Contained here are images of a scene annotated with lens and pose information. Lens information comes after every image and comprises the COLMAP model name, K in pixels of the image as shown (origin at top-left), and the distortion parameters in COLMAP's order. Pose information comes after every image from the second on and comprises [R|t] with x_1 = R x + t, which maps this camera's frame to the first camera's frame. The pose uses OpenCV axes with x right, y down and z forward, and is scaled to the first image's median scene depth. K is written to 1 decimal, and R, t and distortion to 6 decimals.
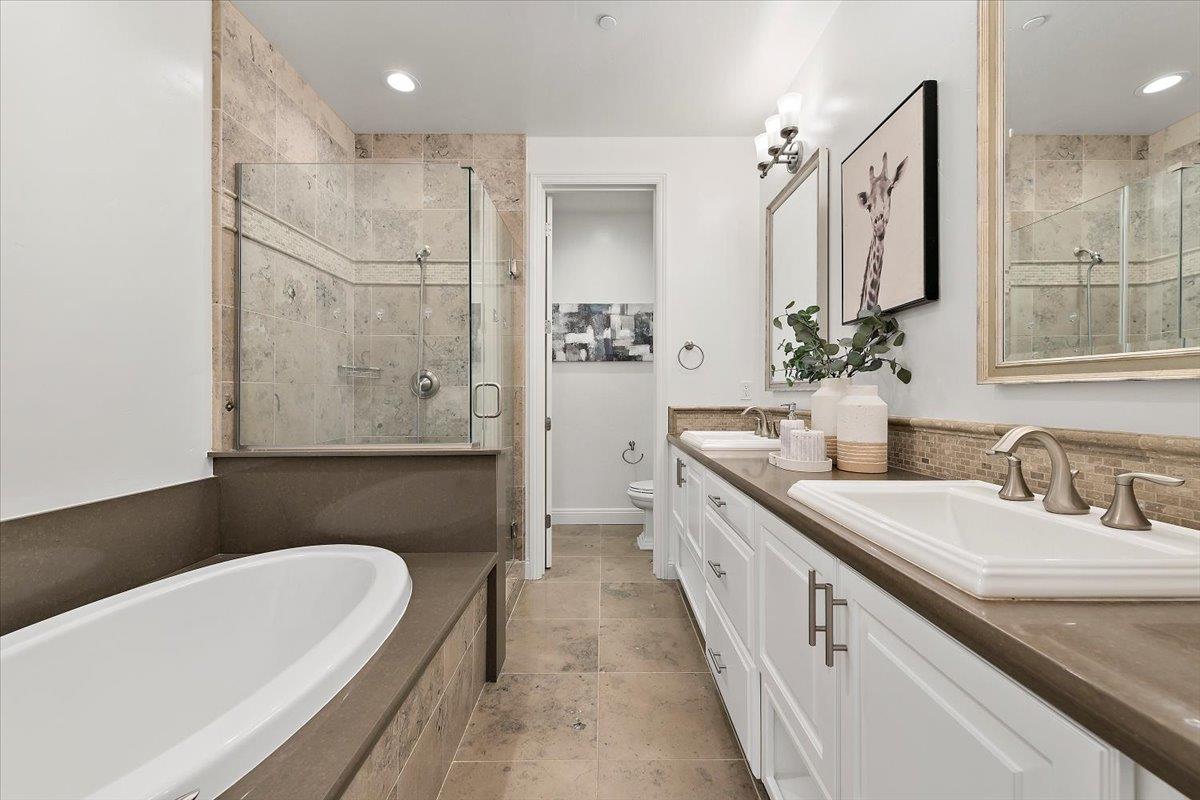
lens RADIAL K [[484.0, 0, 603.1], [0, 484.0, 398.4], [0, 0, 1]] dist [0.009587, -0.001096]
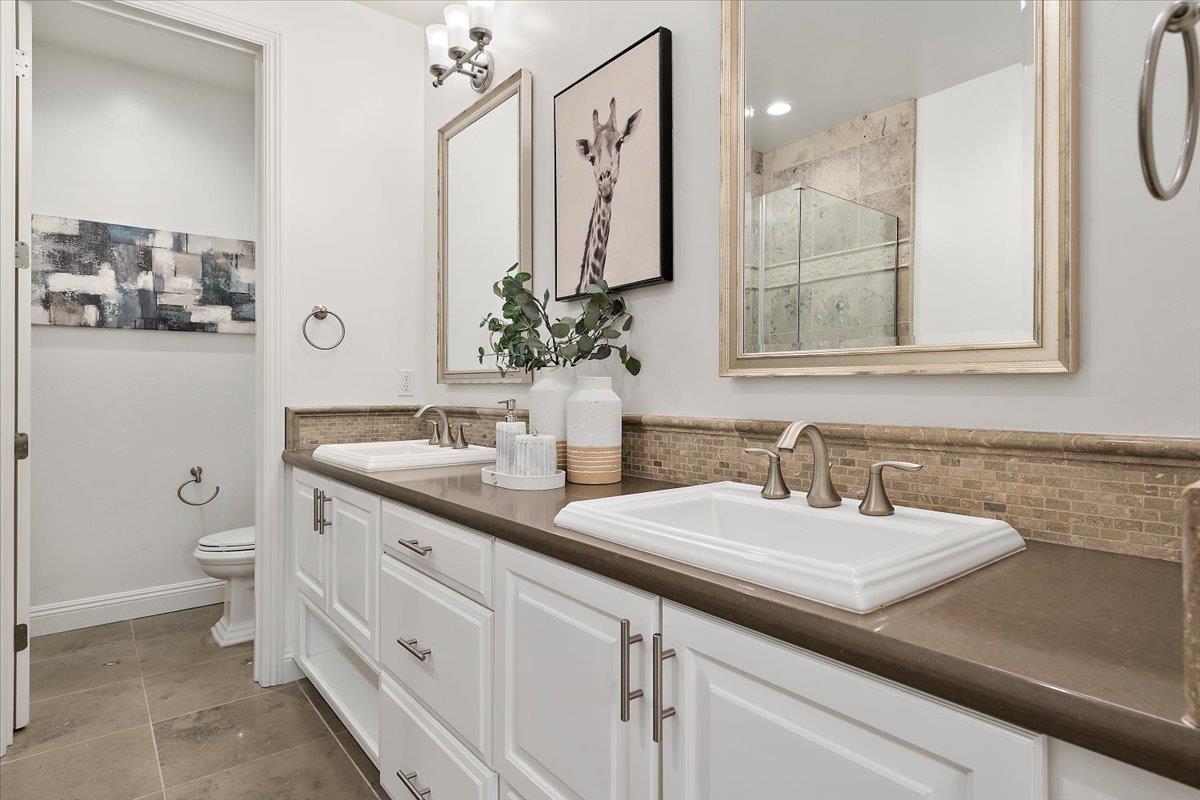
lens RADIAL K [[651.8, 0, 602.3], [0, 651.8, 393.7], [0, 0, 1]] dist [0.016902, -0.004245]
pose [[0.776265, -0.001760, 0.630404, -0.124409], [0.003212, 0.999994, -0.001164, 0.002481], [-0.630398, 0.002928, 0.776266, 0.127434]]
